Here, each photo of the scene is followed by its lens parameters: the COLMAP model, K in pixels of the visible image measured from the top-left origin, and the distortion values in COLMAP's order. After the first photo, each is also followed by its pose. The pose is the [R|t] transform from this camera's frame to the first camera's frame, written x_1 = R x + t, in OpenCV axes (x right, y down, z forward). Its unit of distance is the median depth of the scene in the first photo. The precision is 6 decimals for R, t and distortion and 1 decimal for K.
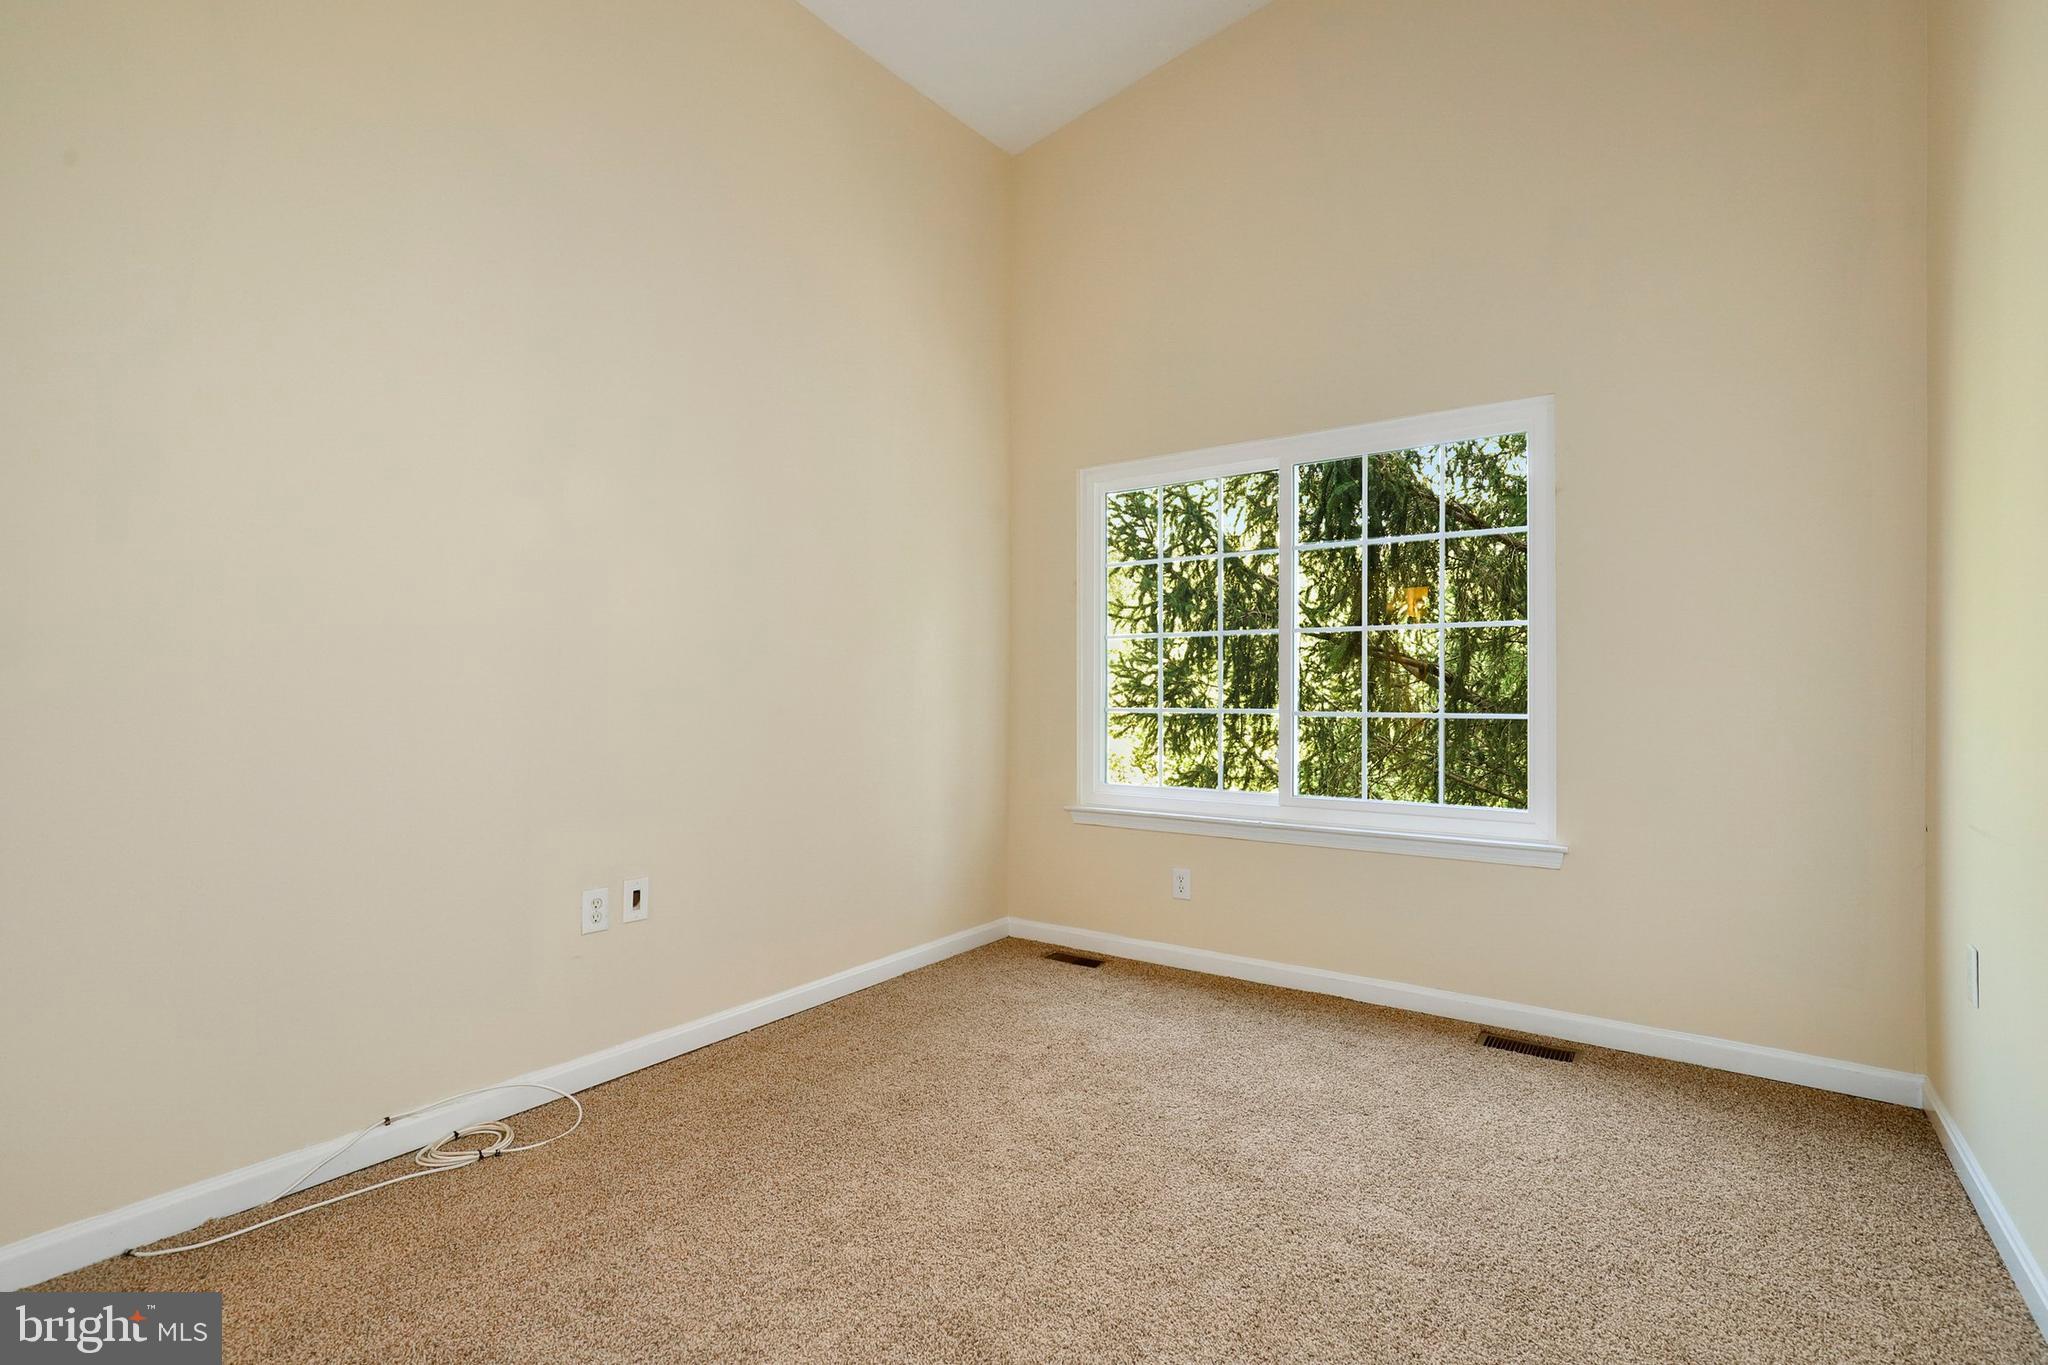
lens RADIAL K [[985.3, 0, 1019.1], [0, 985.3, 699.7], [0, 0, 1]] dist [0.003338, -0.000358]
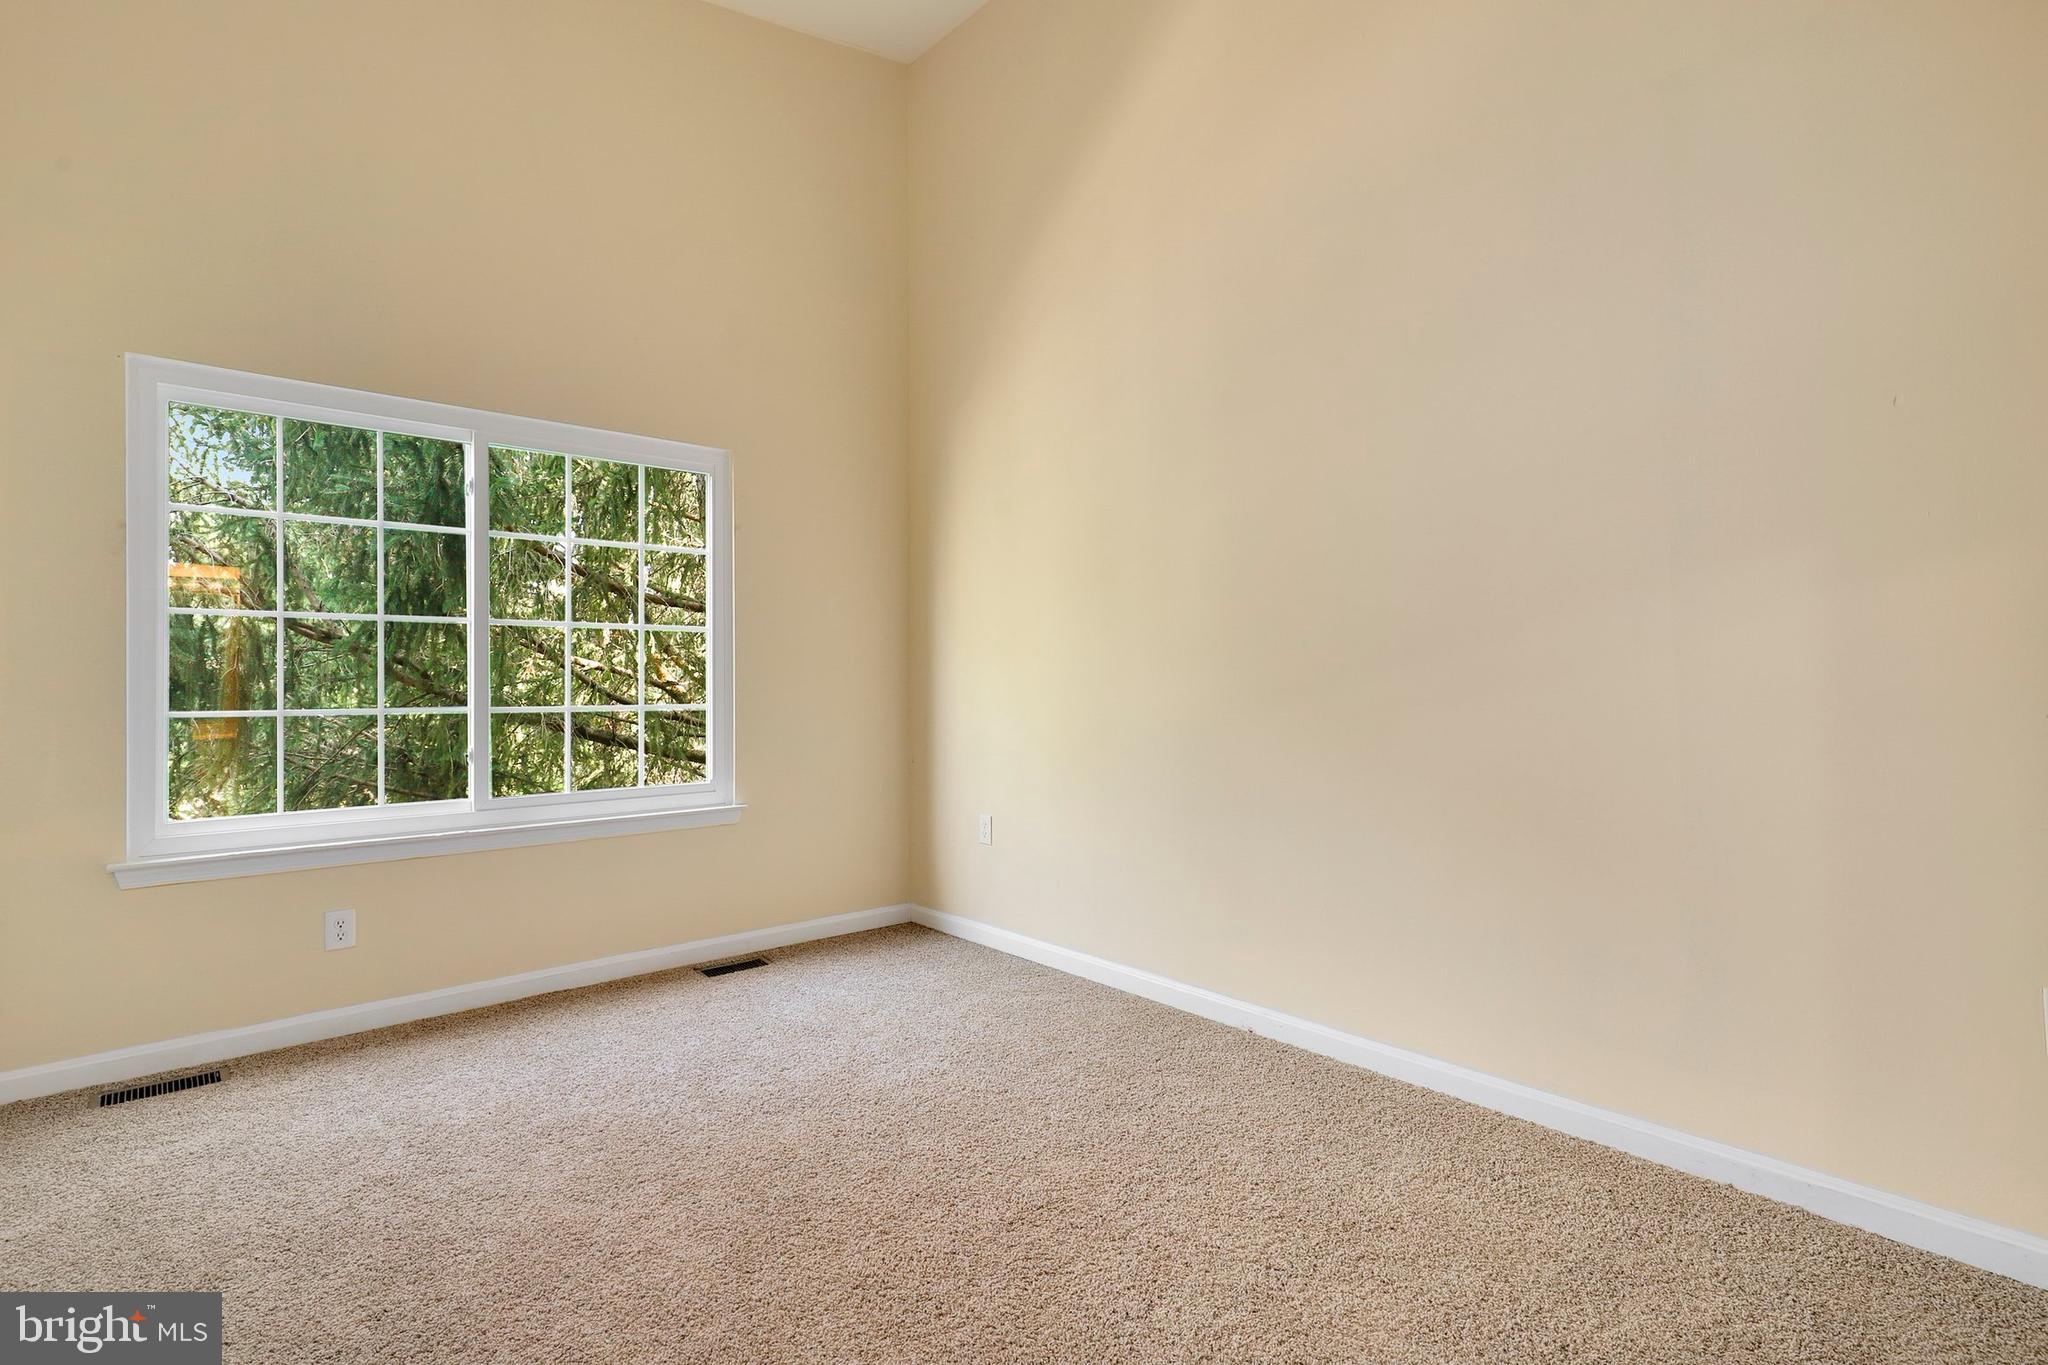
lens RADIAL K [[985.3, 0, 1019.1], [0, 985.3, 699.7], [0, 0, 1]] dist [0.003338, -0.000358]
pose [[0.201717, -0.014255, 0.979340, -0.525752], [0.019415, 0.999756, 0.010553, 0.003355], [-0.979251, 0.016885, 0.201945, 0.312803]]
